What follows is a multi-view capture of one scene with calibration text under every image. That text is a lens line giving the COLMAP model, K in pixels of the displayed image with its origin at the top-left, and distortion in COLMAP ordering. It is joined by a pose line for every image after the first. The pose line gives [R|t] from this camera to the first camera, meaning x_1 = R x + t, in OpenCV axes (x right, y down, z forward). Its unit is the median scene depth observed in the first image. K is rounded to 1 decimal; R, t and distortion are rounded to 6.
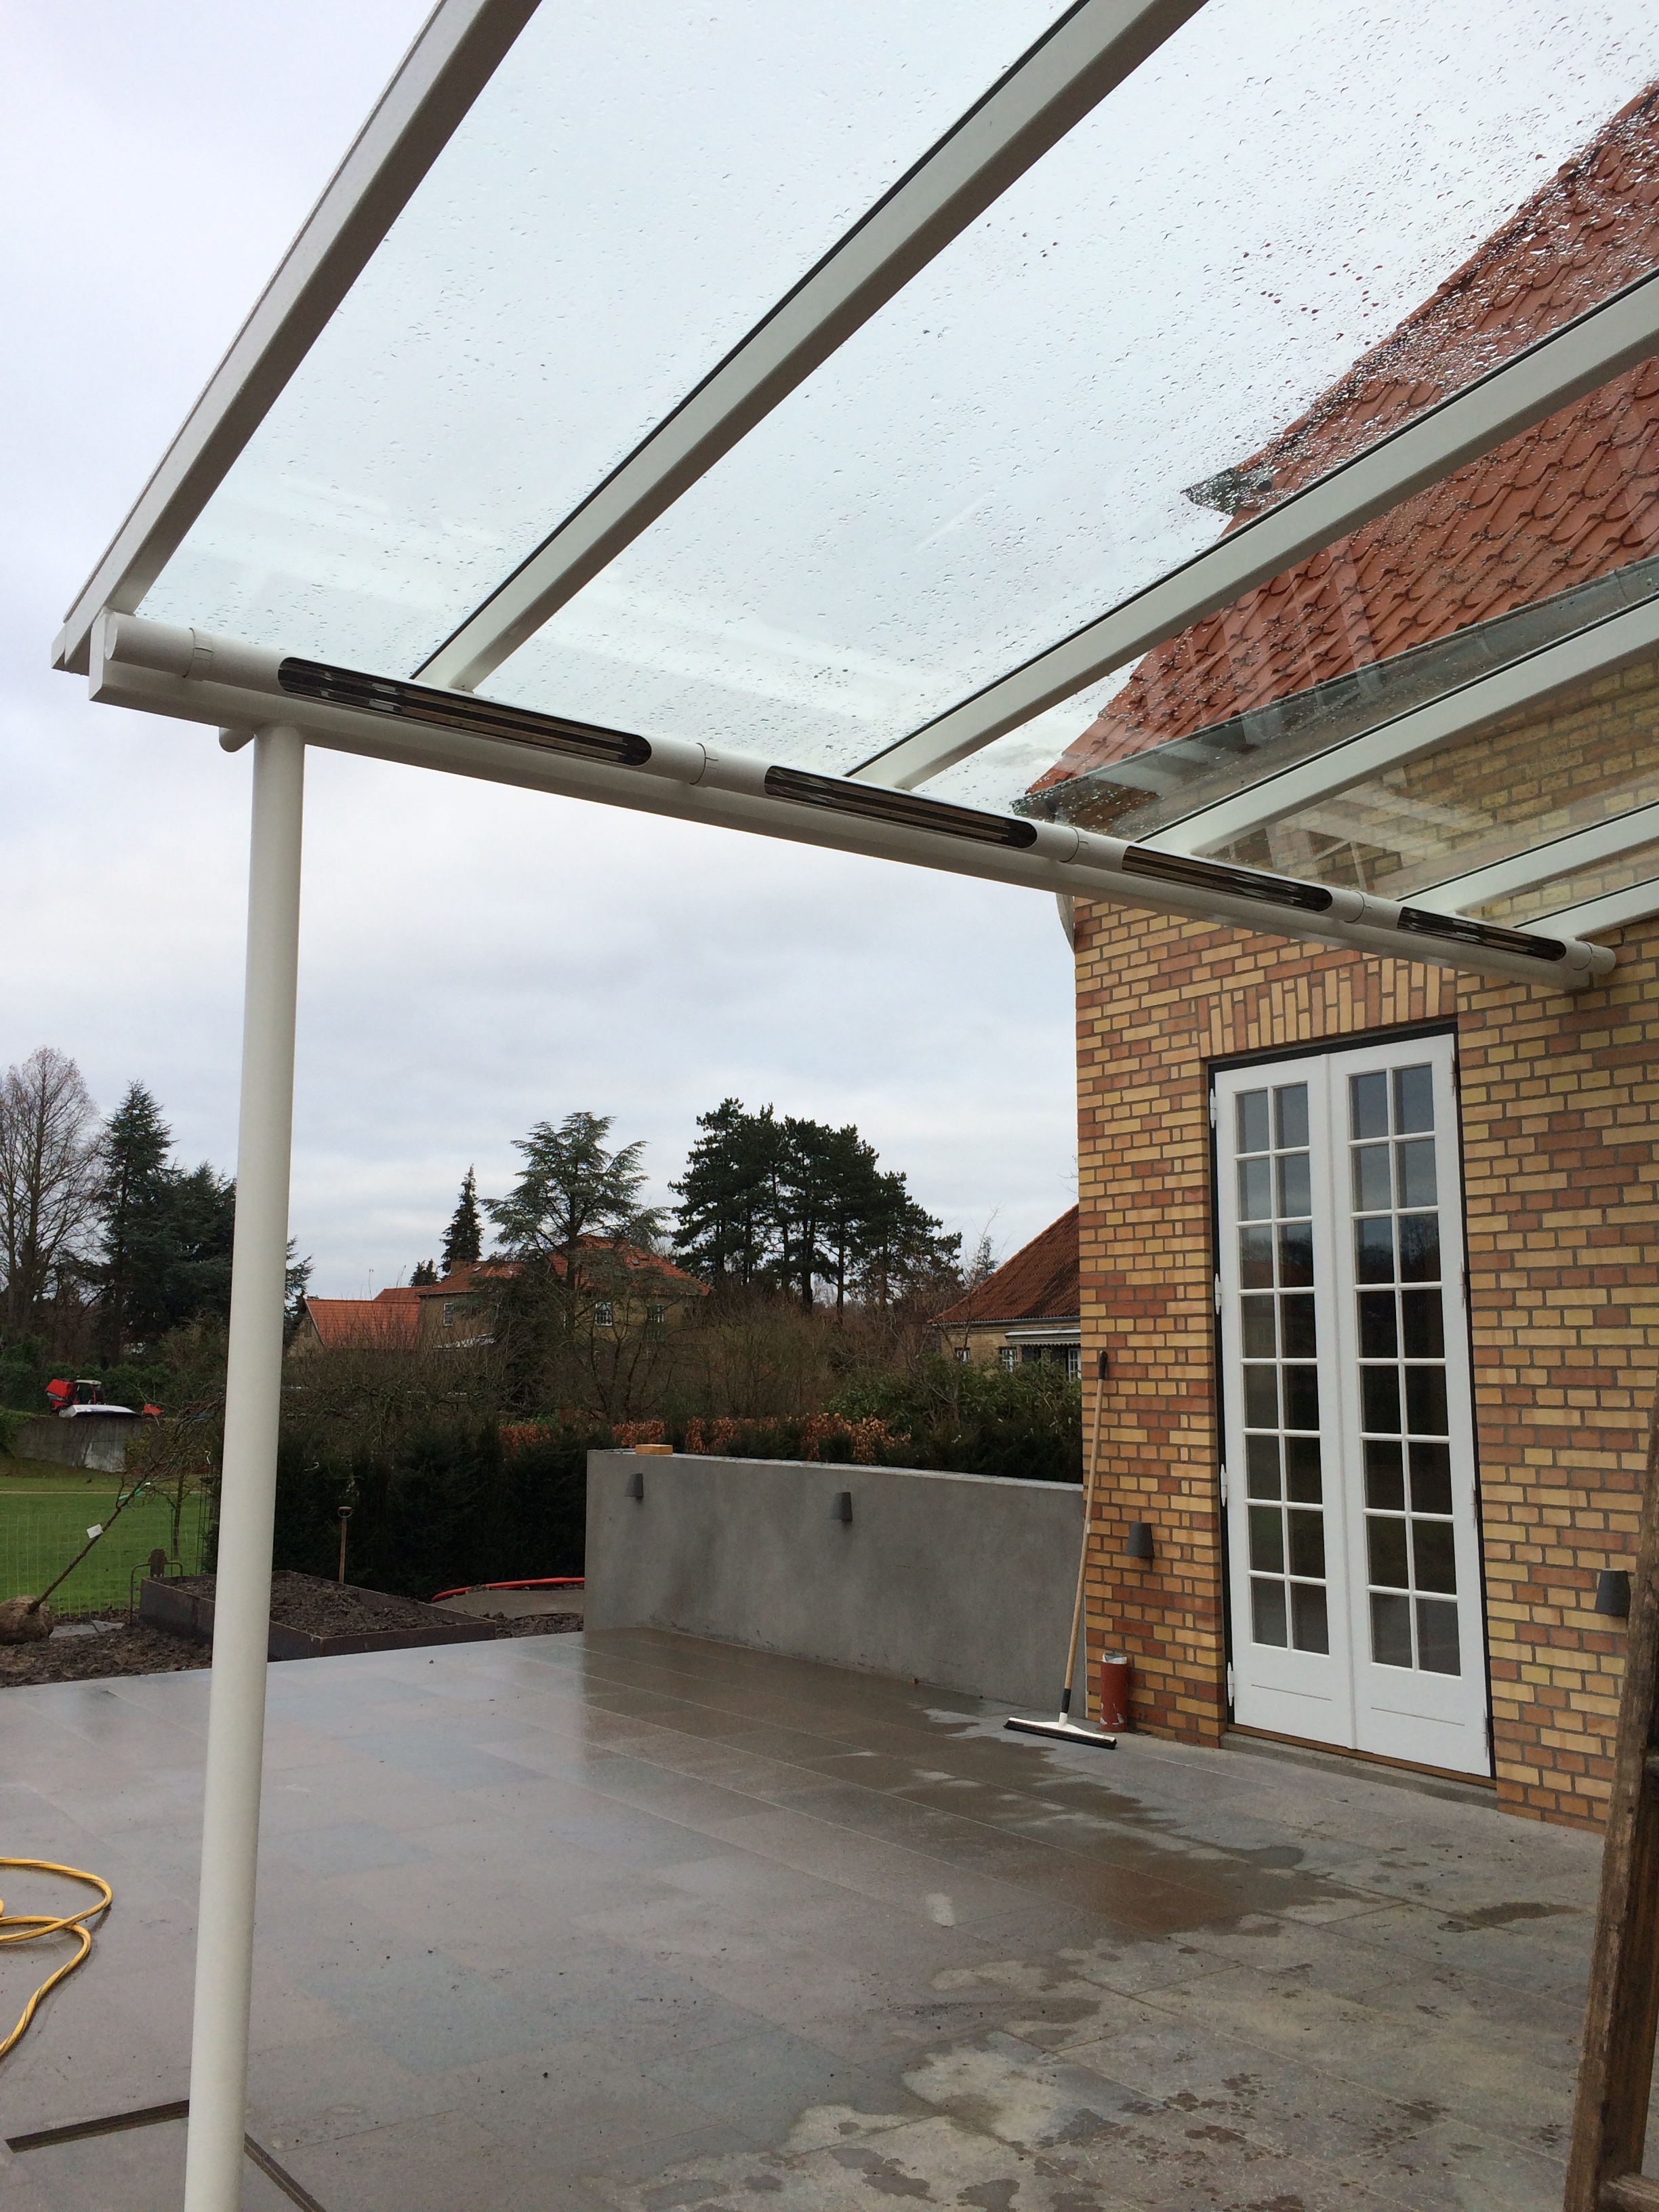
lens RADIAL K [[1854.9, 0, 829.5], [0, 1854.9, 1106.0], [0, 0, 1]] dist [0.100683, -0.124744]
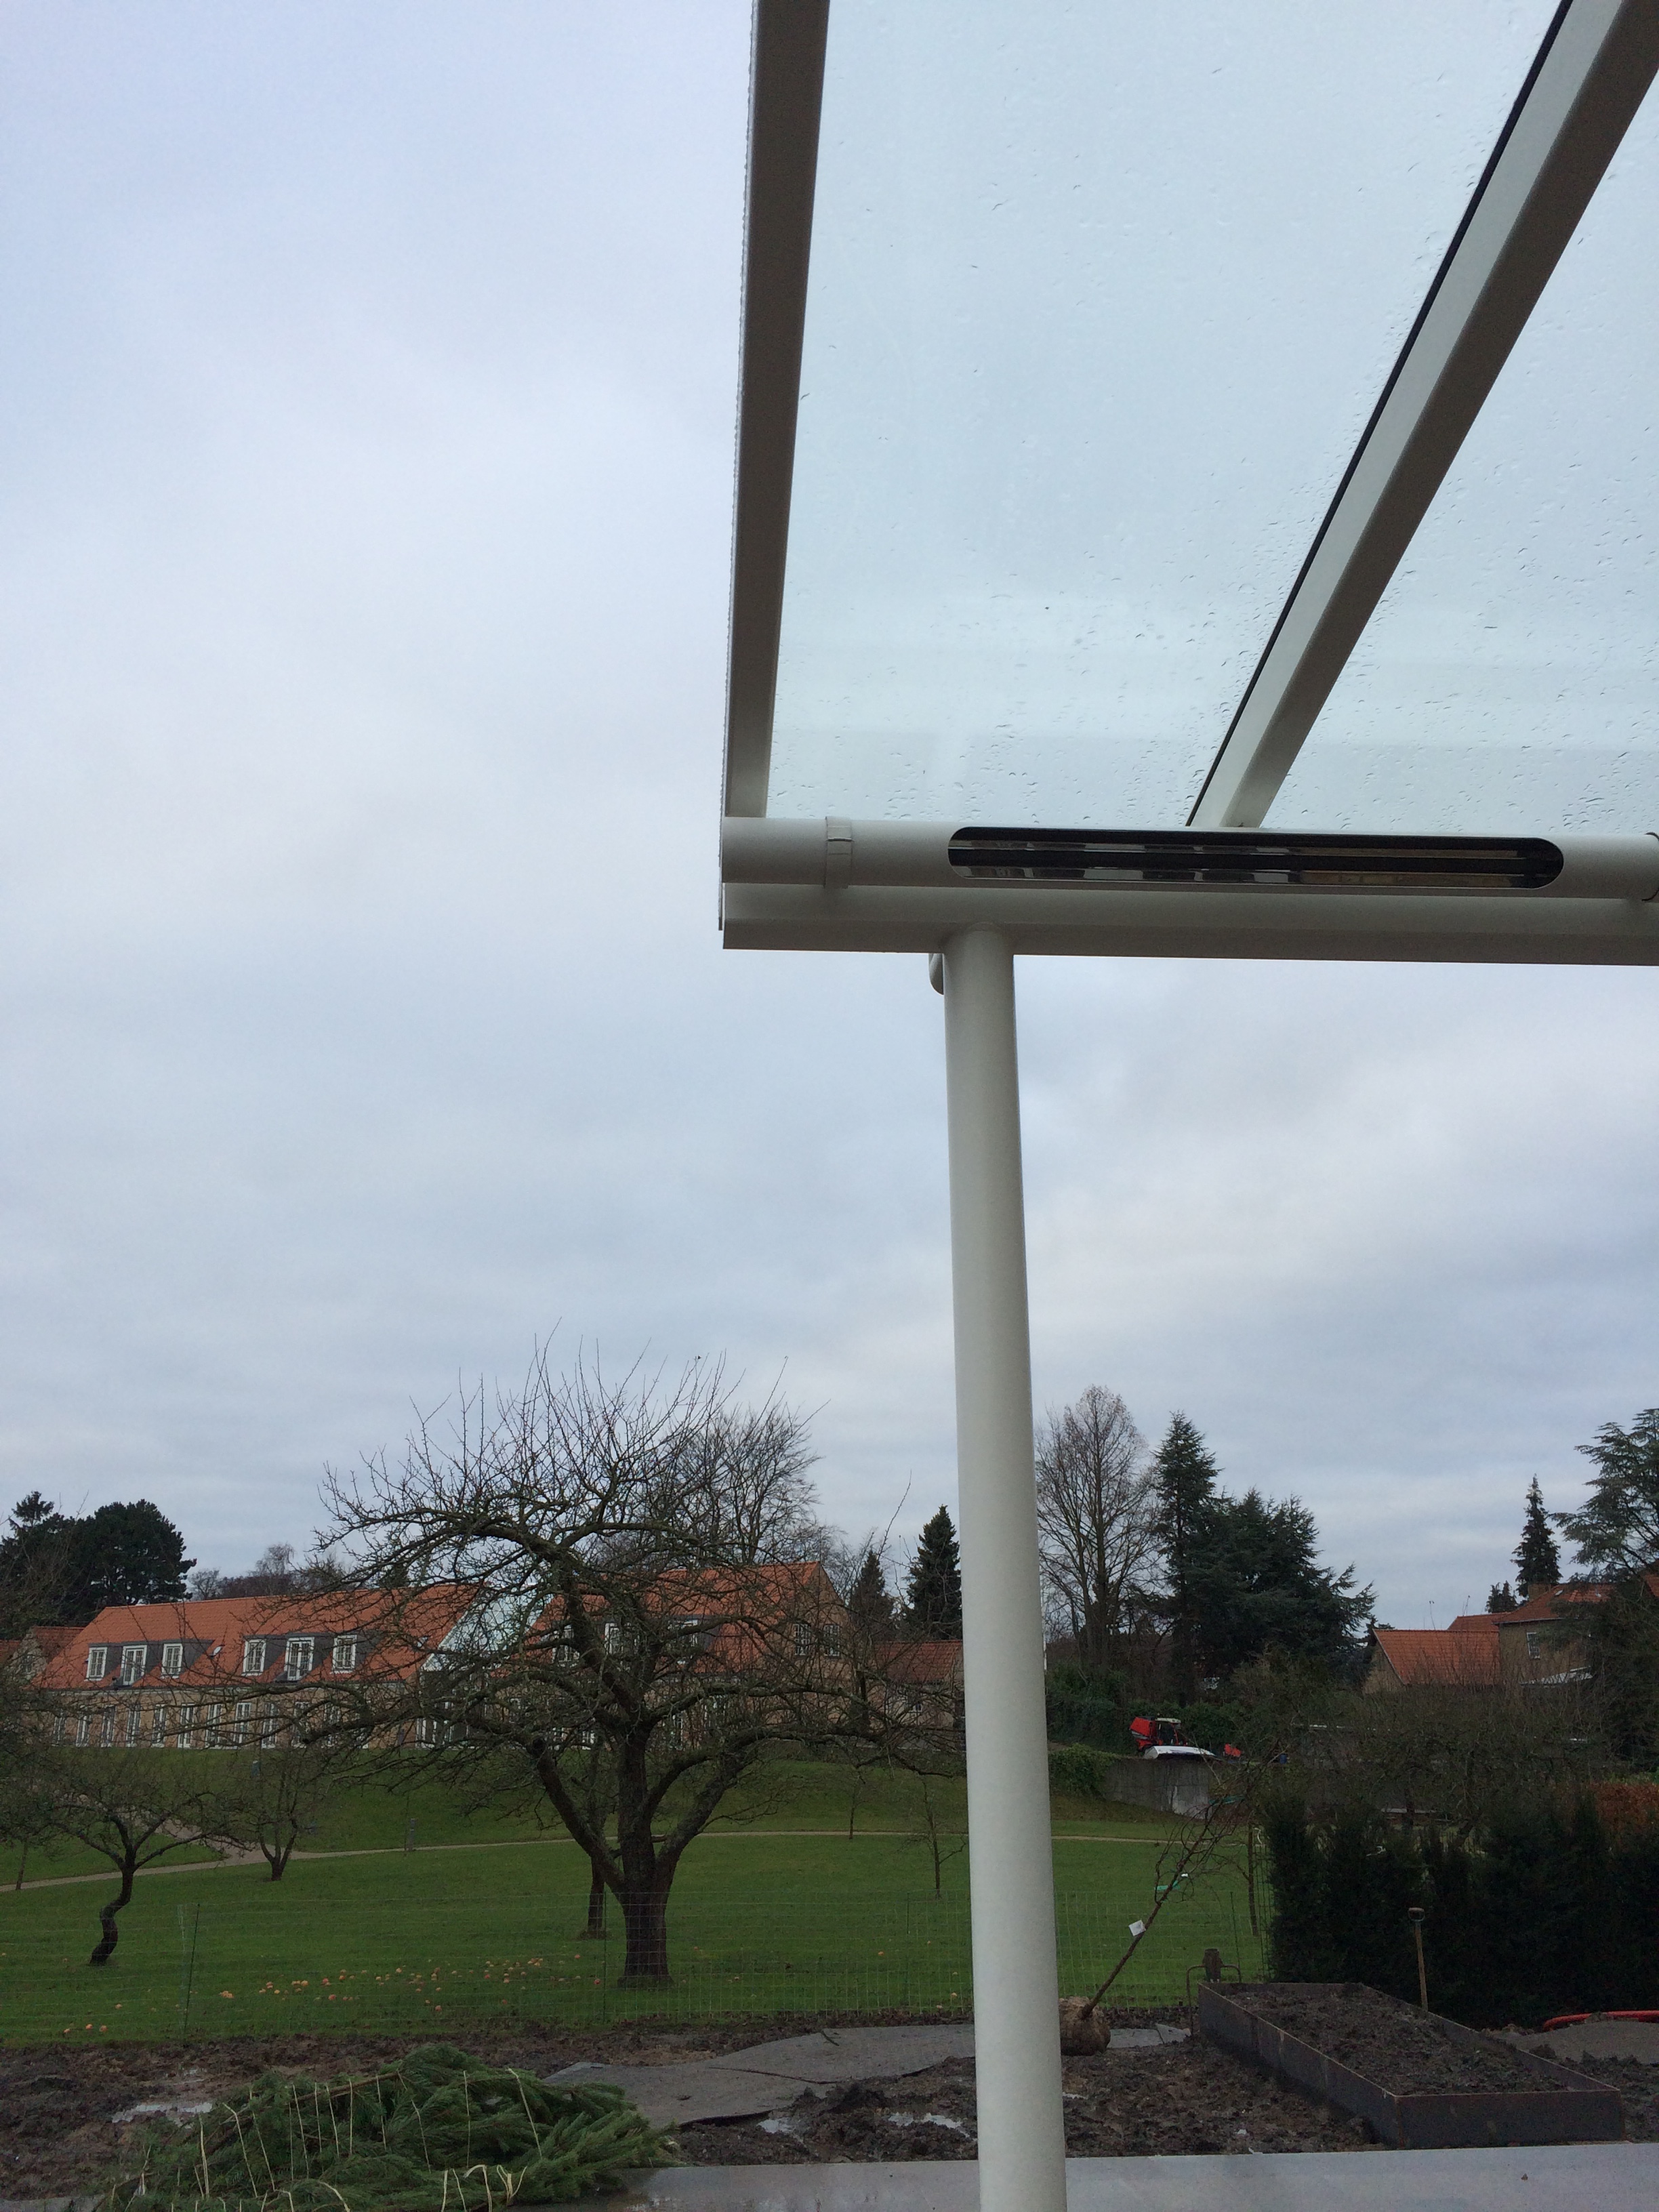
lens RADIAL K [[1854.9, 0, 829.5], [0, 1854.9, 1106.0], [0, 0, 1]] dist [0.100683, -0.124744]
pose [[0.853990, -0.162632, -0.494218, -0.006733], [0.078020, 0.979180, -0.187403, -0.009589], [0.514406, 0.121481, 0.848899, 0.258883]]
